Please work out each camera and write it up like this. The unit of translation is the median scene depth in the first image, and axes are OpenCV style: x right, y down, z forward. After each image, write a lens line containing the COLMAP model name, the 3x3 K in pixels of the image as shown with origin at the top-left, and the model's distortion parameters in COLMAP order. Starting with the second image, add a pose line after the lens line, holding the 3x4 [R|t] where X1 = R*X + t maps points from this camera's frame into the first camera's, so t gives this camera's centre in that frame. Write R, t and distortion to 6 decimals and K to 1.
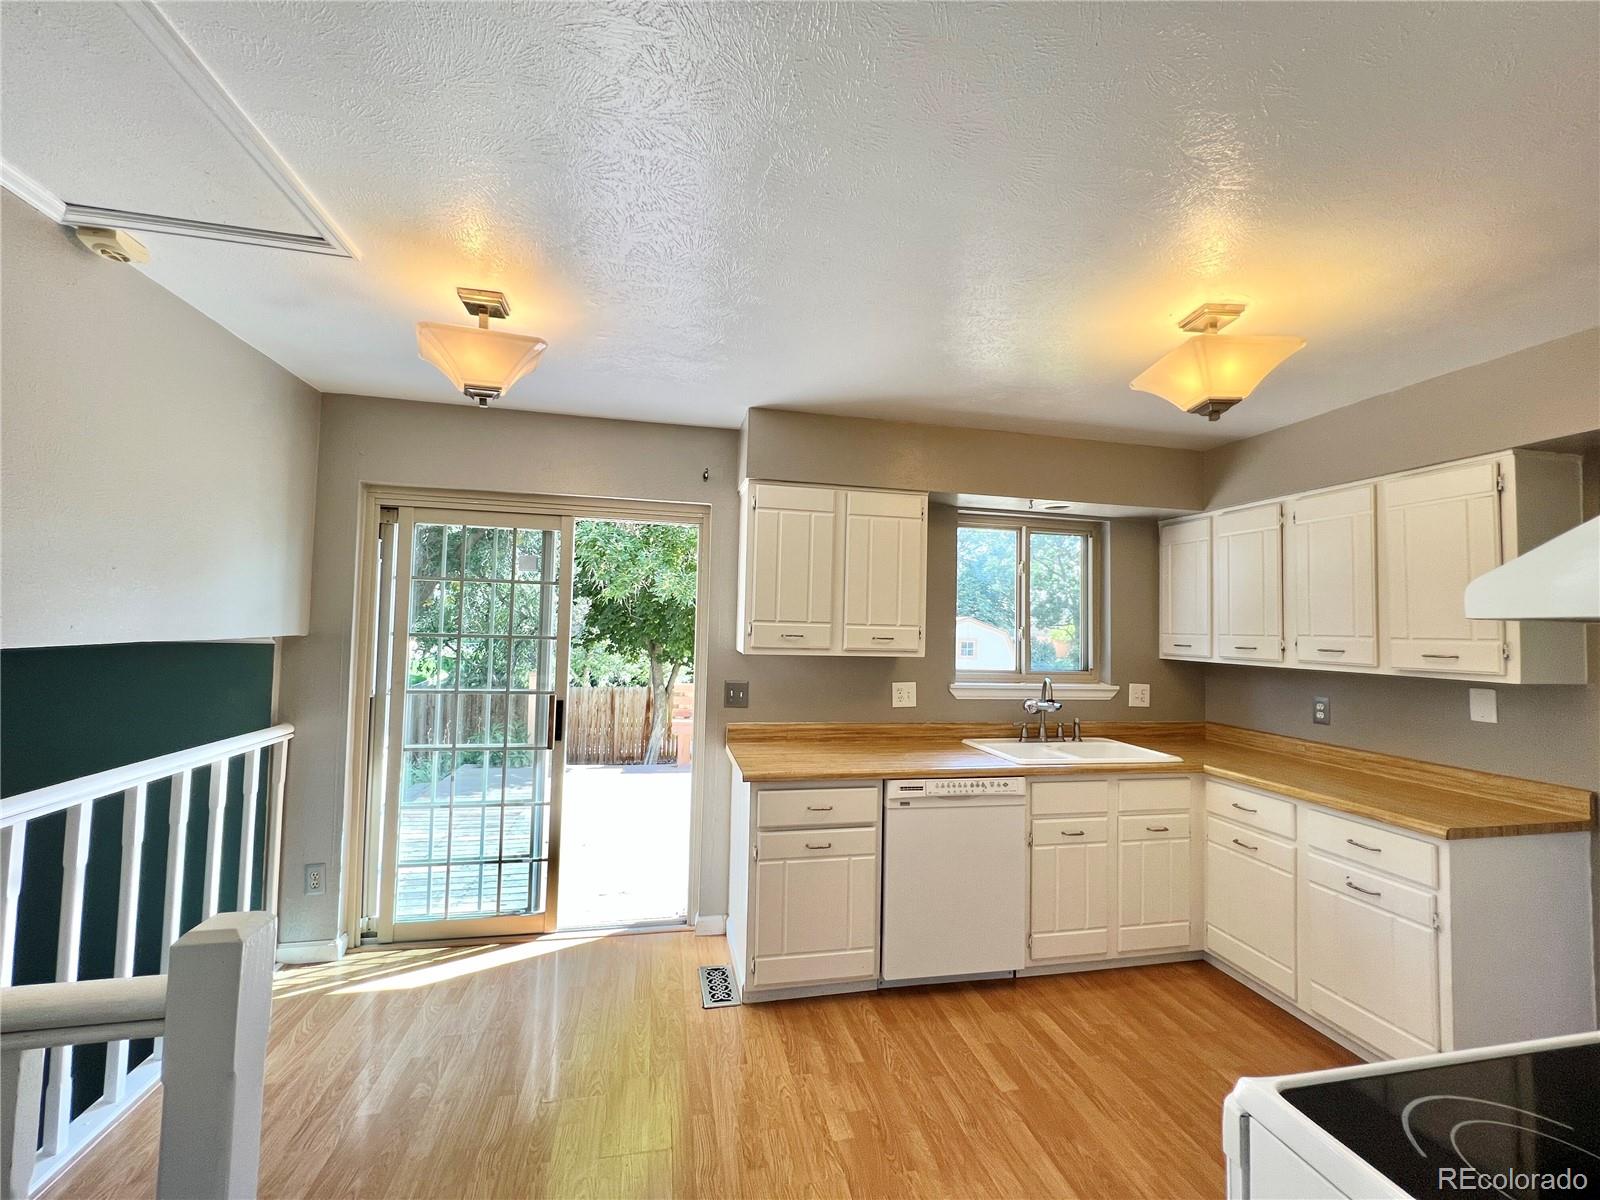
lens RADIAL K [[635.9, 0, 800.0], [0, 635.9, 600.0], [0, 0, 1]] dist [0.000454, -0.000023]
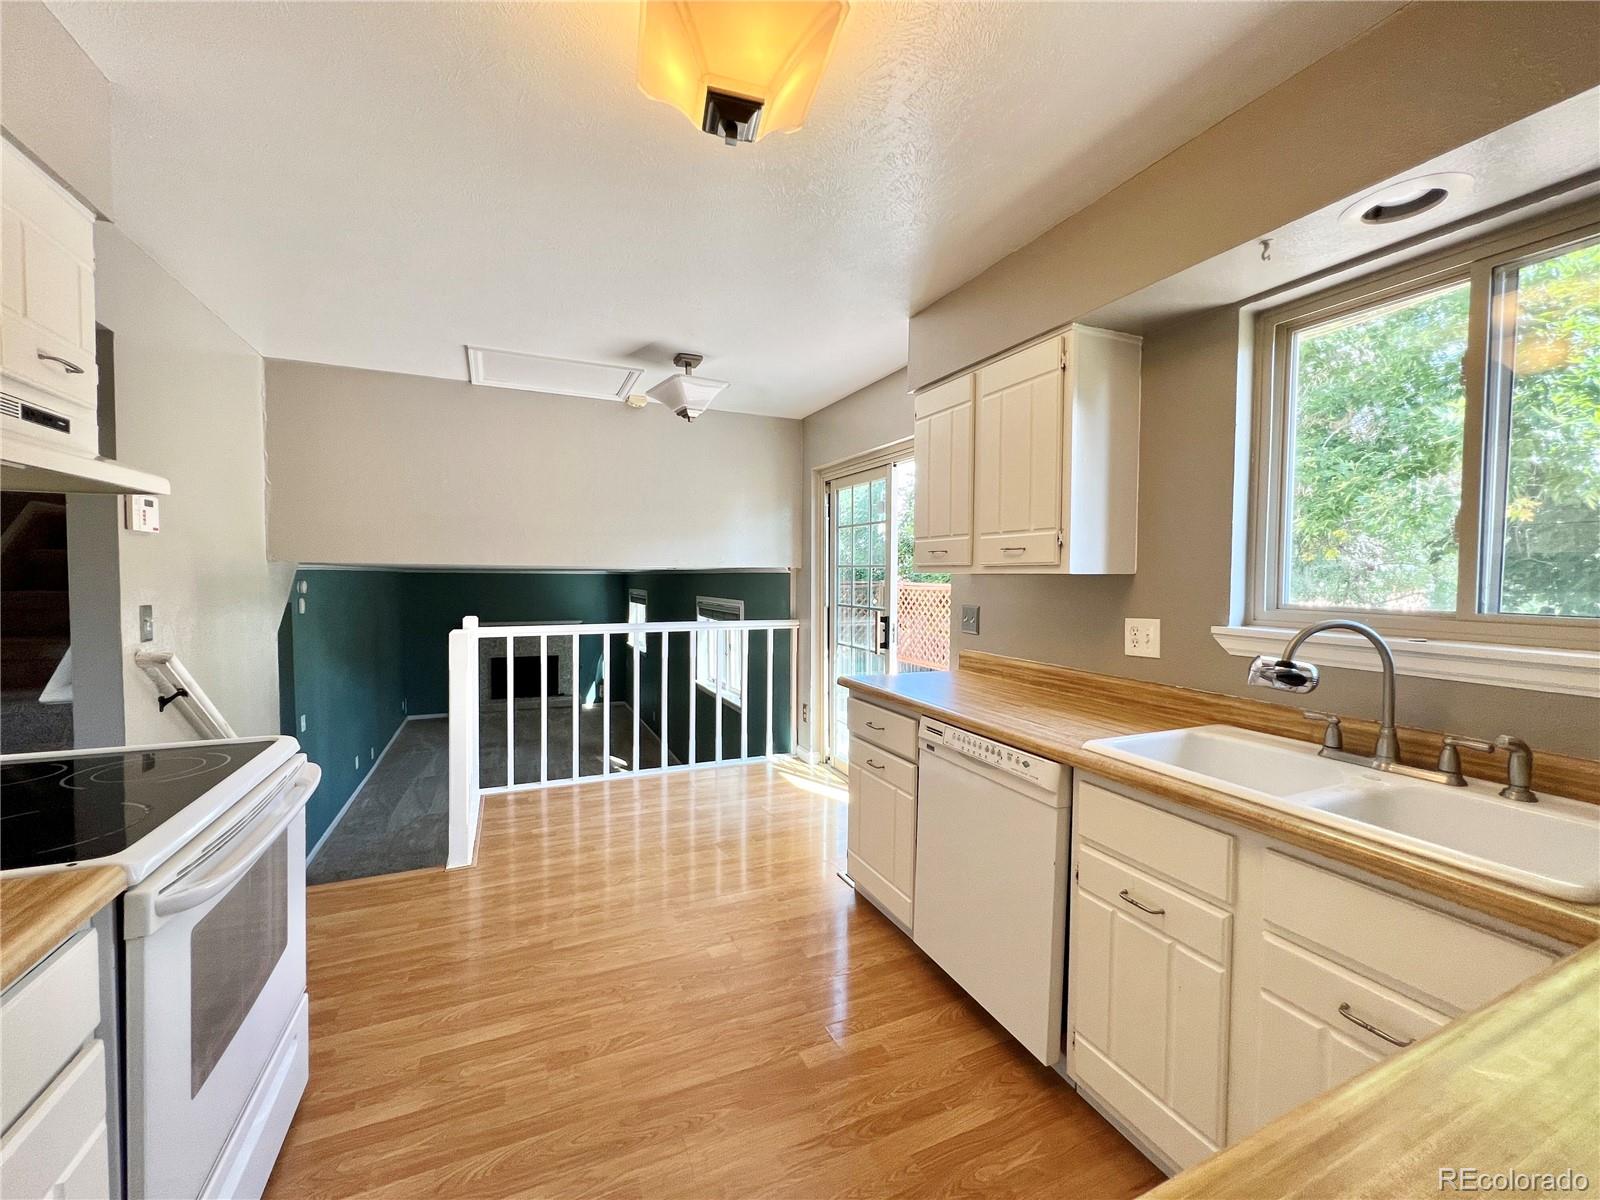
lens RADIAL K [[651.0, 0, 800.0], [0, 651.0, 600.0], [0, 0, 1]] dist [-0.000258, -0.000069]
pose [[0.201557, 0.013736, -0.979380, 0.858772], [0.035544, 0.999141, 0.021328, 0.098286], [0.978832, -0.039110, 0.200896, 0.615202]]
